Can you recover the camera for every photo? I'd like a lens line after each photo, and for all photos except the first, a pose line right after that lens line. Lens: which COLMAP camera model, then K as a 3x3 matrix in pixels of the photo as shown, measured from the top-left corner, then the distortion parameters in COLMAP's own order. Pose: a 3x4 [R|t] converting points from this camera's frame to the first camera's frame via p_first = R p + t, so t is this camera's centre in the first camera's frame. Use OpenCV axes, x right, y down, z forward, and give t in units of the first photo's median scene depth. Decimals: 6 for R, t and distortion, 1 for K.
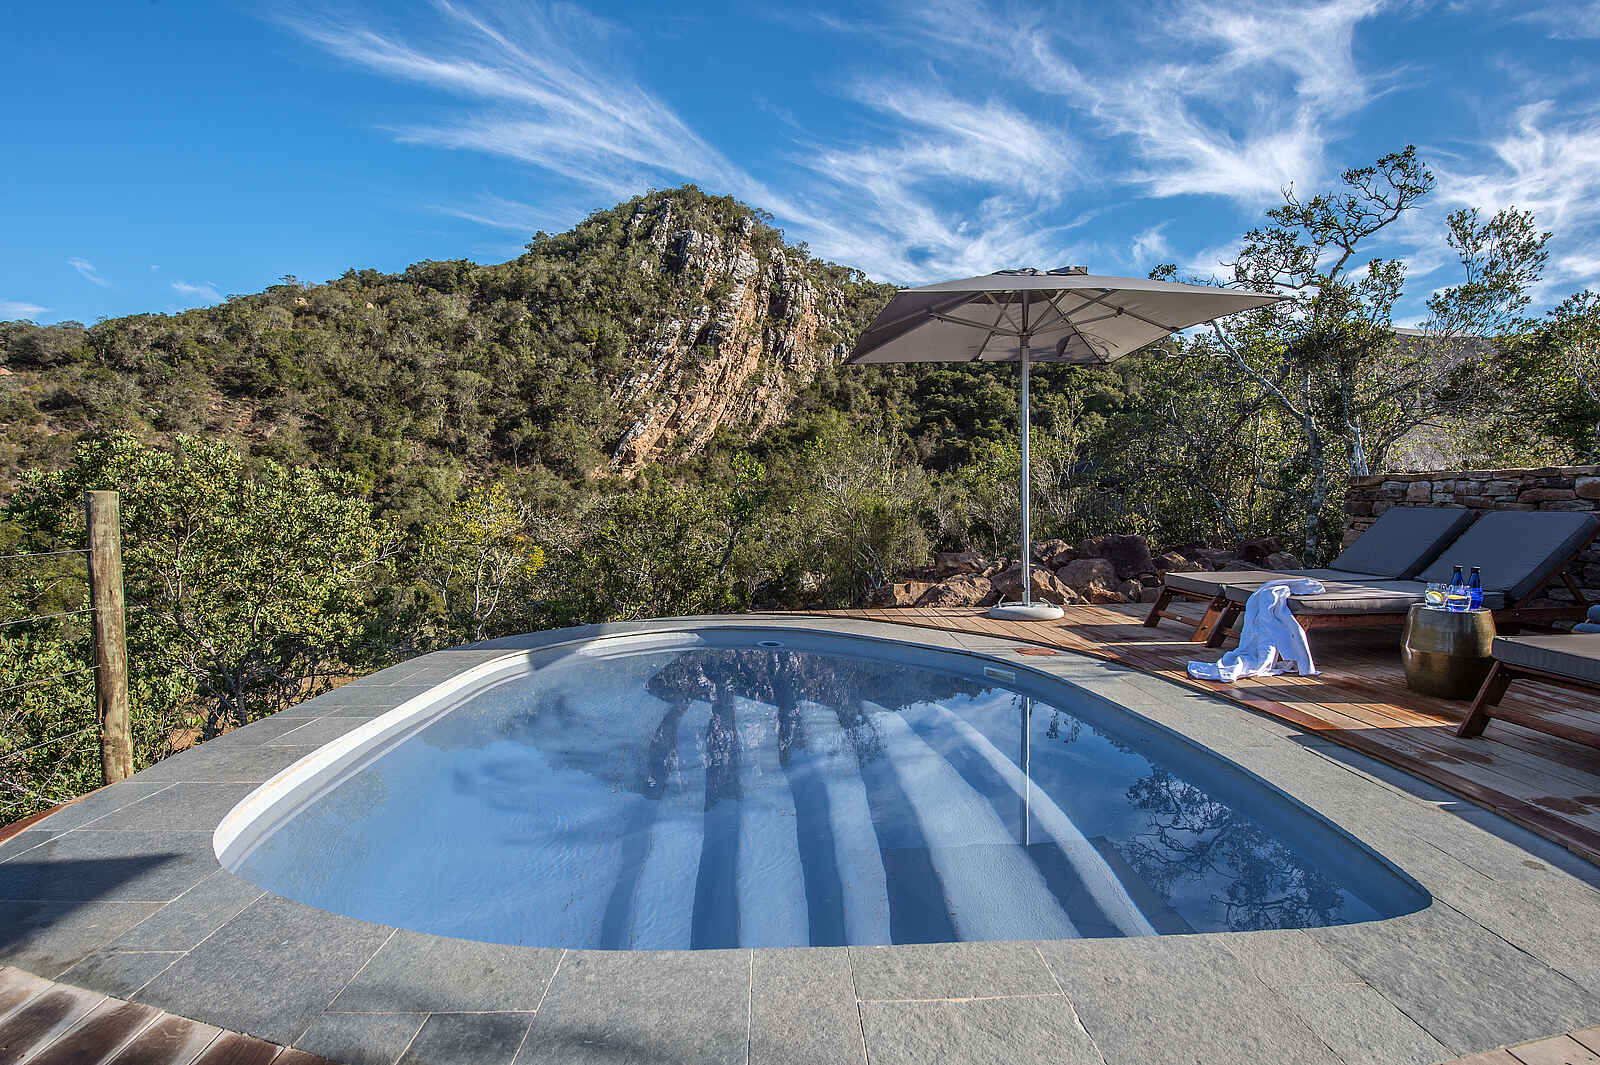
lens RADIAL K [[841.1, 0, 799.5], [0, 841.1, 536.1], [0, 0, 1]] dist [-0.001381, -0.000166]
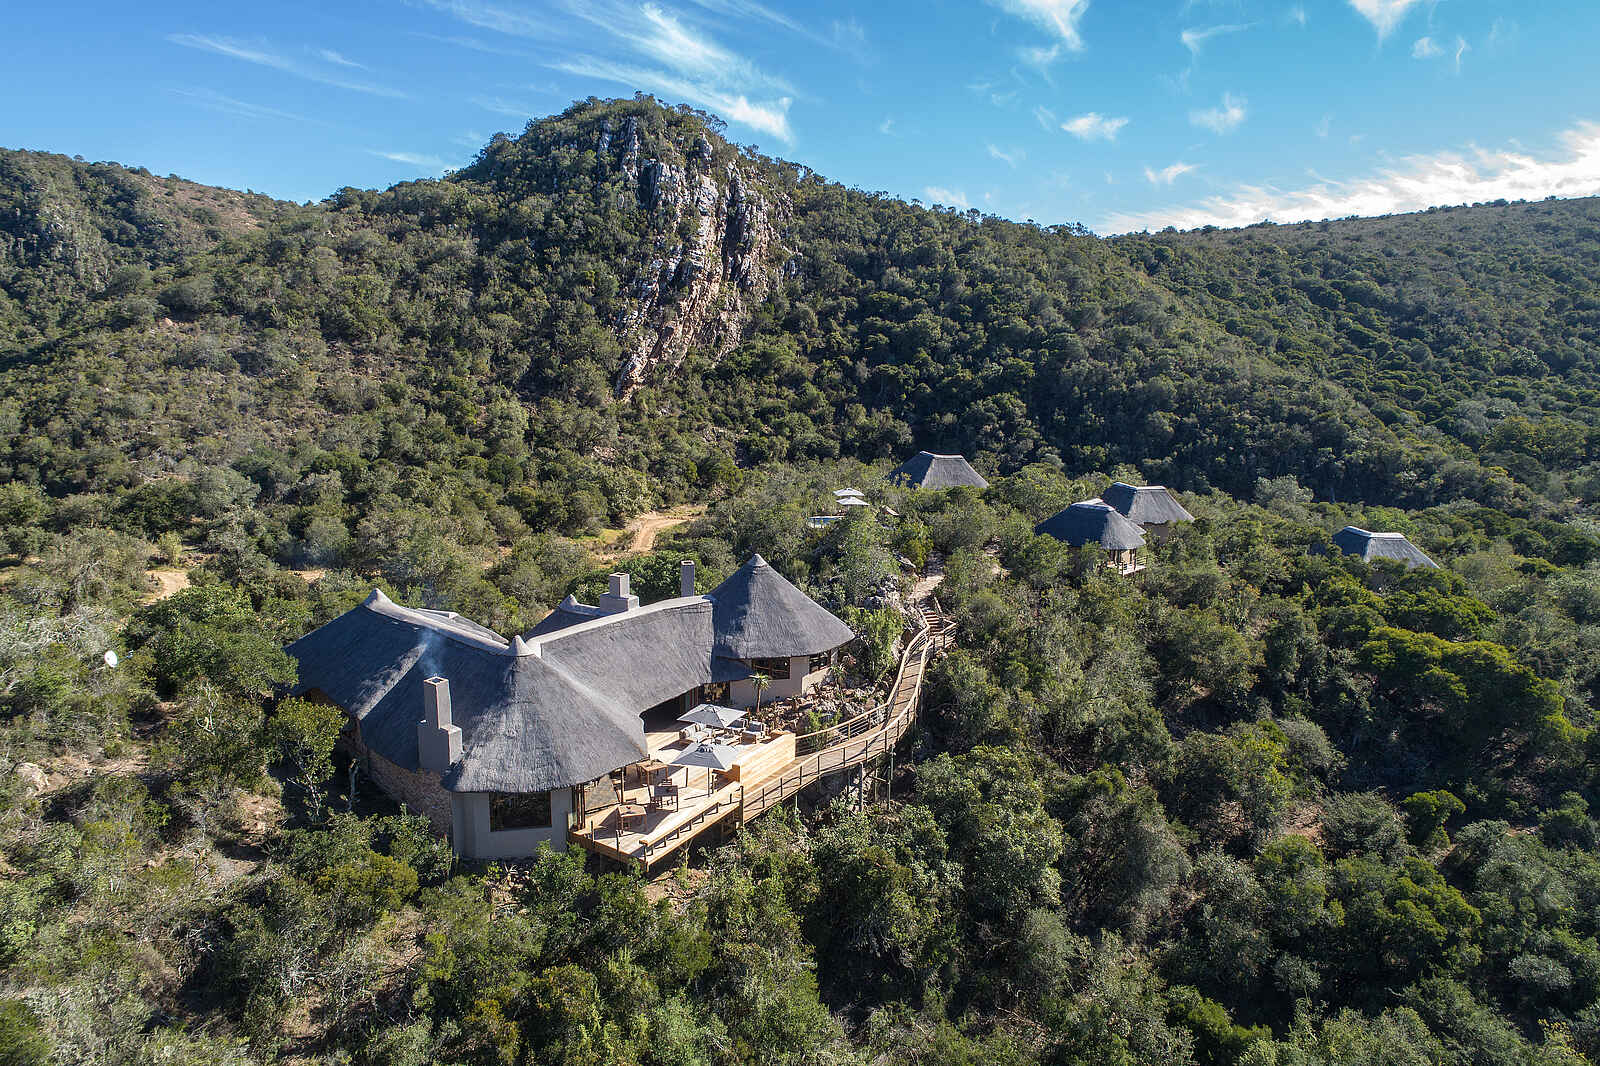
lens RADIAL K [[1106.0, 0, 800.2], [0, 1106.0, 533.1], [0, 0, 1]] dist [0.000424, 0.000024]
pose [[0.996480, 0.012796, 0.082852, -0.061205], [-0.022381, 0.993018, 0.115822, -0.053875], [-0.080792, -0.117268, 0.989808, -0.532468]]
